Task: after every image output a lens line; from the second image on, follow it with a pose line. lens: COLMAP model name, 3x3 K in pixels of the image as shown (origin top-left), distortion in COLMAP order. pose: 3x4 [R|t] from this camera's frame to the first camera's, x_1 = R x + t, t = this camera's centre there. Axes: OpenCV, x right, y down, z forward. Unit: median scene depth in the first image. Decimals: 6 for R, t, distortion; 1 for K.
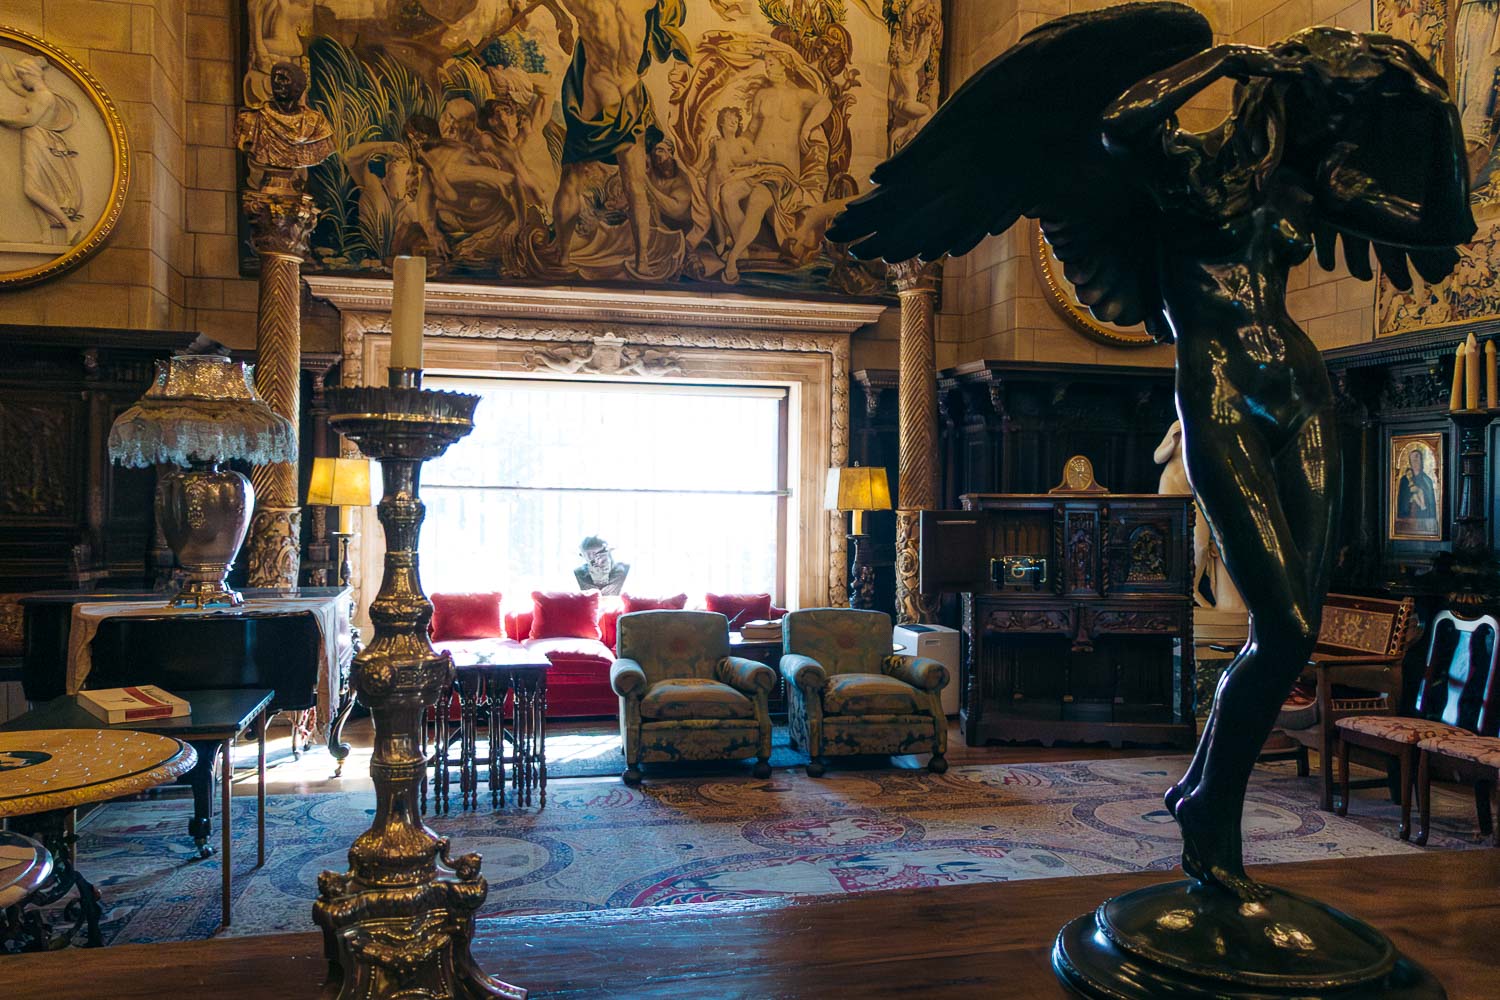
lens RADIAL K [[1139.4, 0, 750.5], [0, 1139.4, 493.3], [0, 0, 1]] dist [-0.033724, 0.007716]
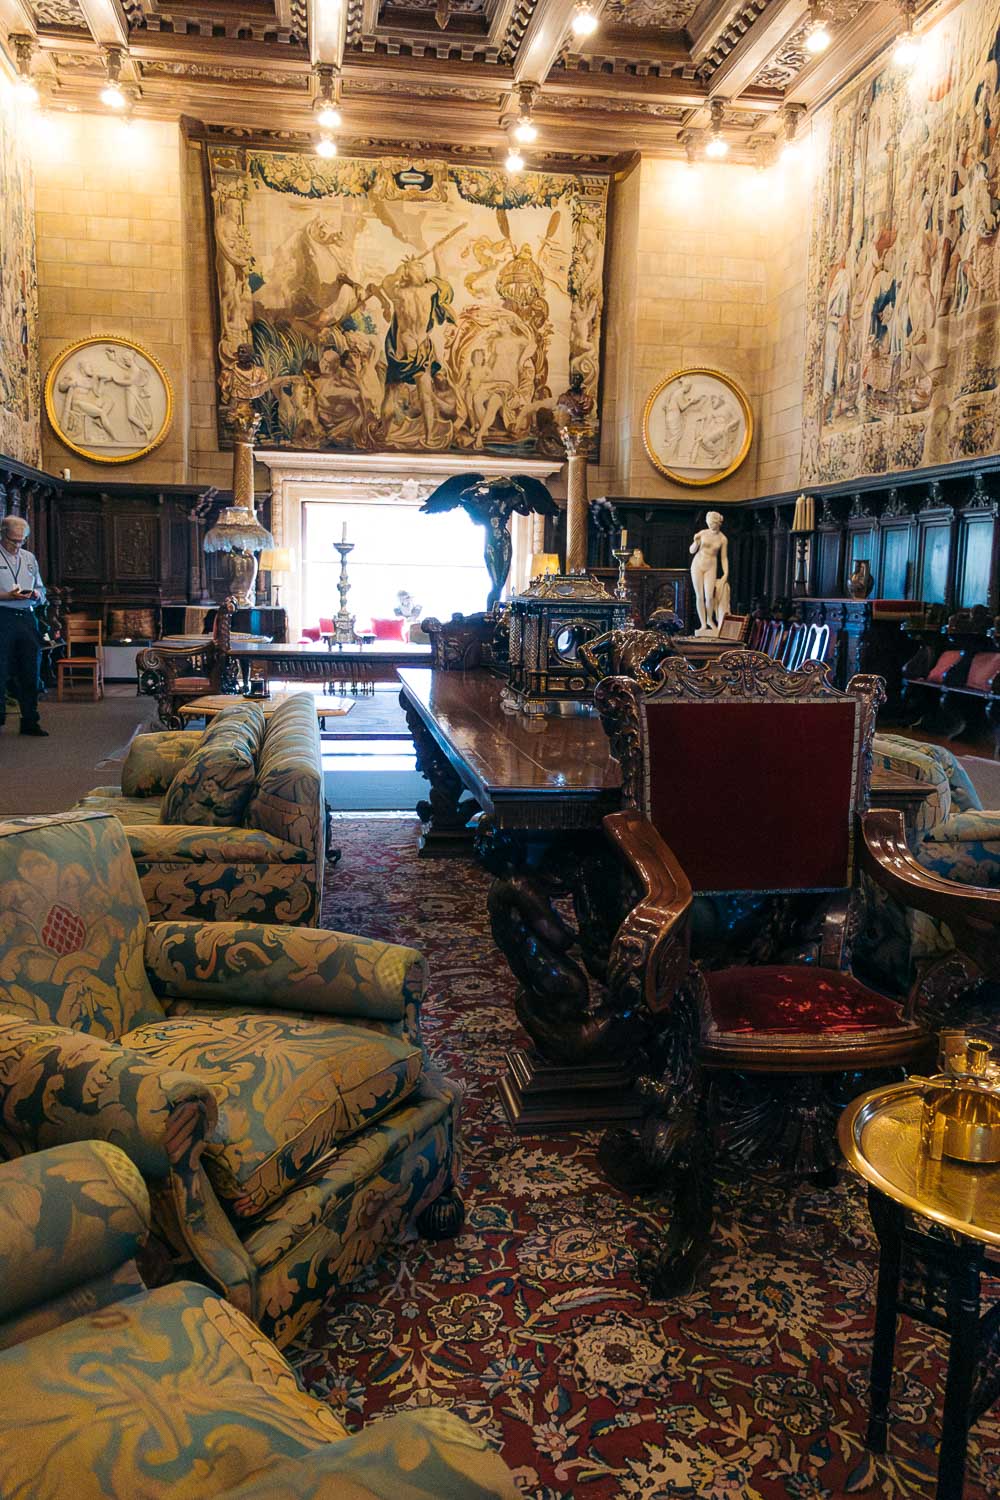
lens RADIAL K [[1139.4, 0, 503.4], [0, 1139.4, 754.7], [0, 0, 1]] dist [-0.033724, 0.007716]
pose [[0.996717, 0.023387, -0.077512, 0.180387], [-0.011161, 0.987921, 0.154558, 0.014729], [0.080190, -0.153186, 0.984938, -0.883147]]
